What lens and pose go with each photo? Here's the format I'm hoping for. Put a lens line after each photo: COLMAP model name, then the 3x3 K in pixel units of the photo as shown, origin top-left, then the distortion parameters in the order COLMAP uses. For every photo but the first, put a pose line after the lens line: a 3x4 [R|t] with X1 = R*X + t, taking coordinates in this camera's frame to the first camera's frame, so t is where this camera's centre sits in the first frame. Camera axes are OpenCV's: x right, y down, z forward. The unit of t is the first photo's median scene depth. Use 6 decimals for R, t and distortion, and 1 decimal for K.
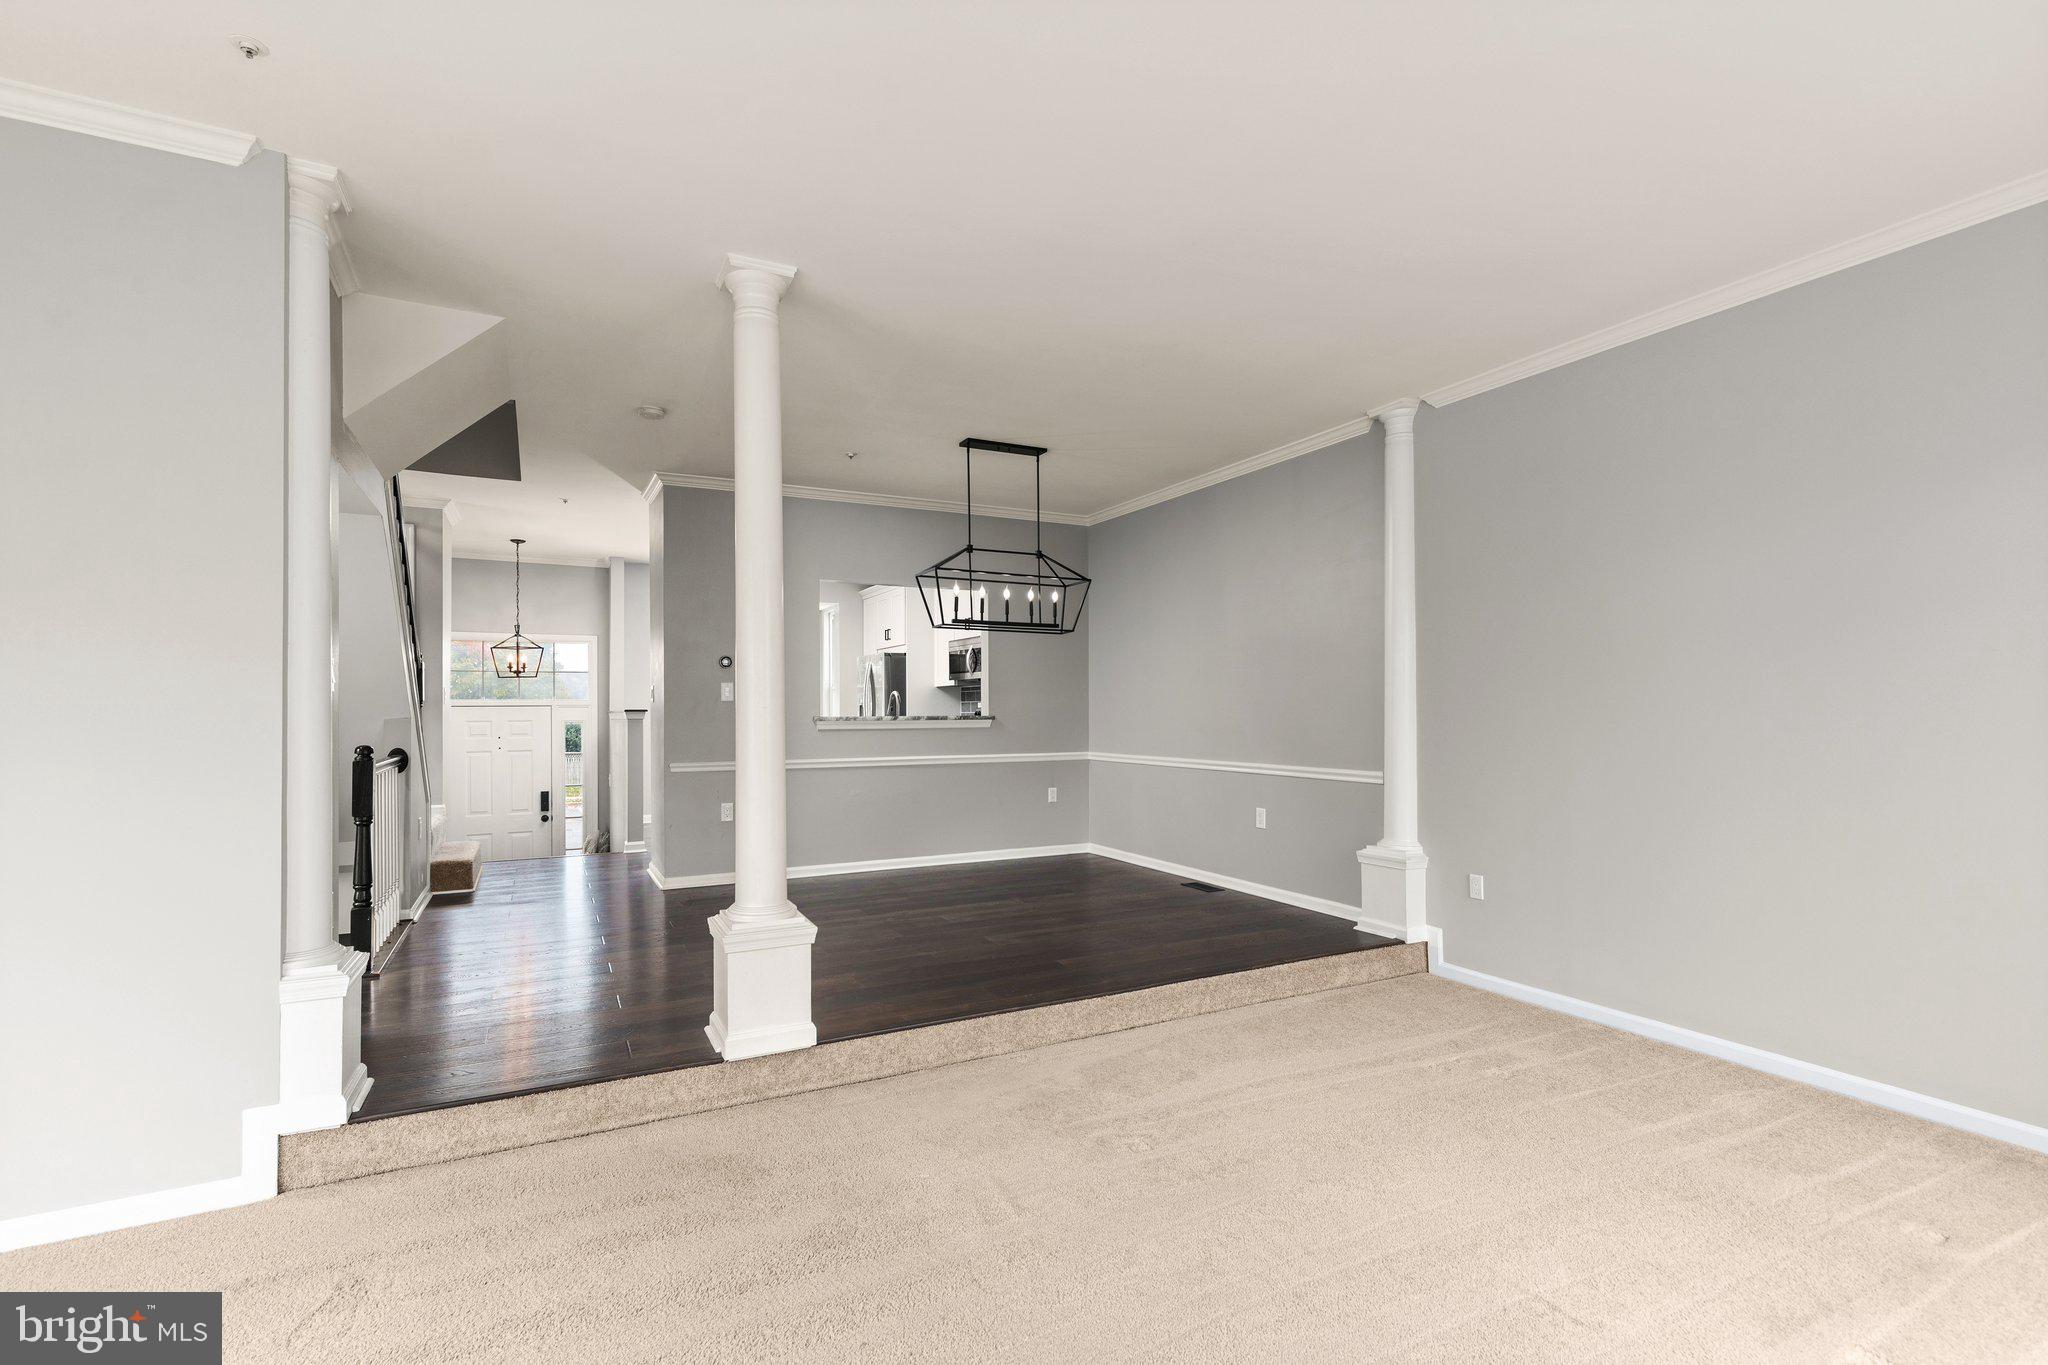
lens RADIAL K [[927.9, 0, 1022.4], [0, 927.9, 689.3], [0, 0, 1]] dist [0.007913, -0.001596]
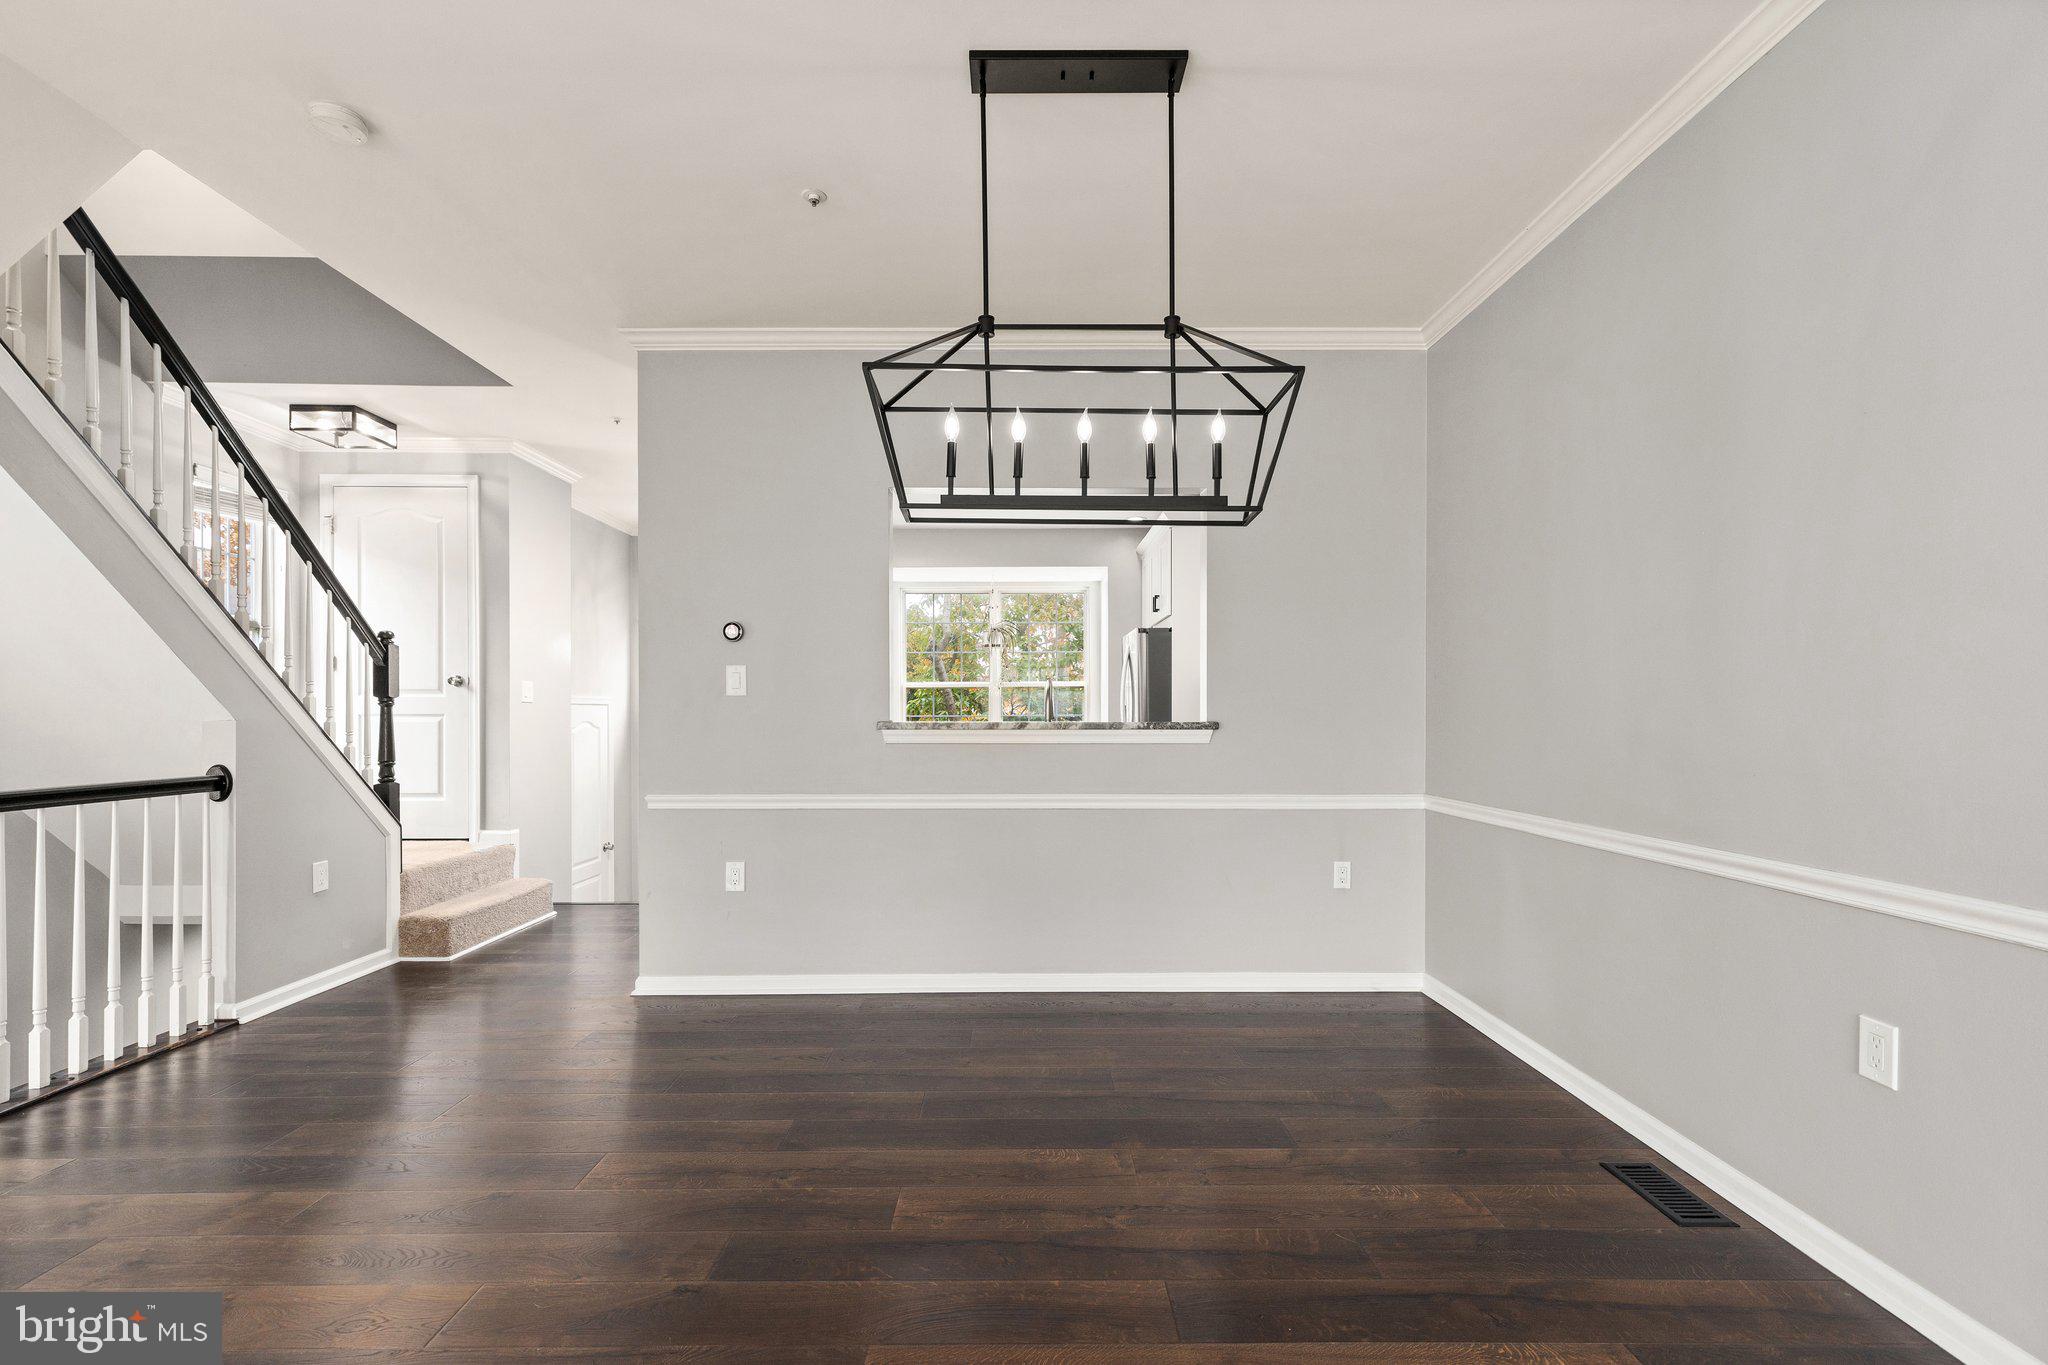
lens RADIAL K [[927.9, 0, 1019.1], [0, 927.9, 696.6], [0, 0, 1]] dist [0.007913, -0.001596]
pose [[0.895092, -0.004789, -0.445857, 0.137860], [0.007753, 0.999958, 0.004825, 0.013459], [0.445815, -0.007776, 0.895091, 0.609558]]
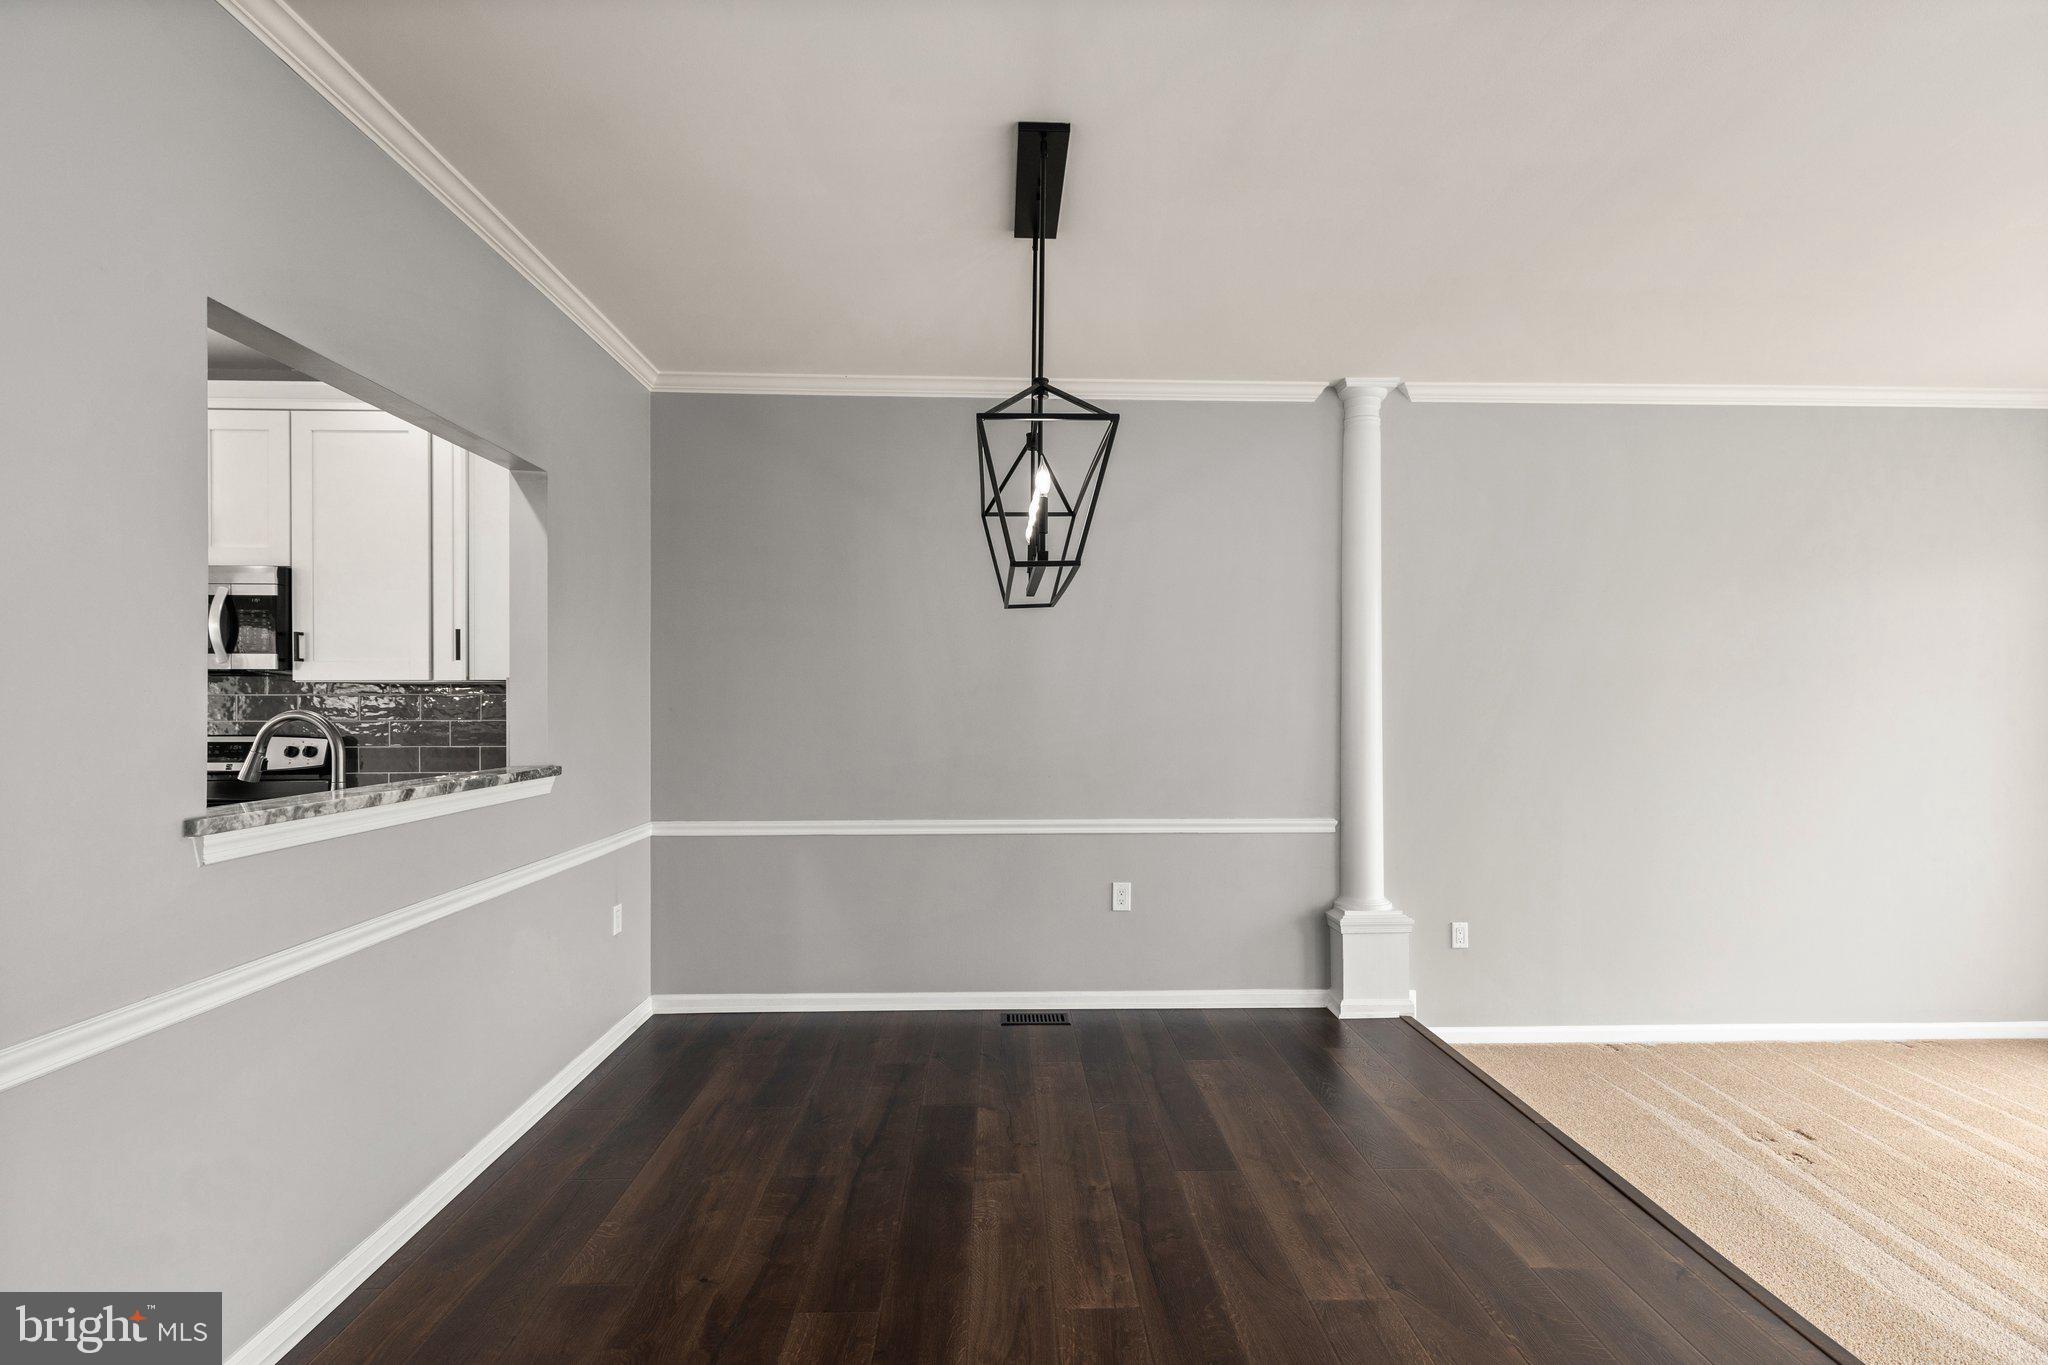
lens RADIAL K [[927.9, 0, 1014.3], [0, 927.9, 686.8], [0, 0, 1]] dist [0.007913, -0.001596]
pose [[0.431478, 0.017433, 0.901955, -0.427246], [-0.021726, 0.999724, -0.008929, -0.011551], [-0.901862, -0.015743, 0.431737, 0.807082]]
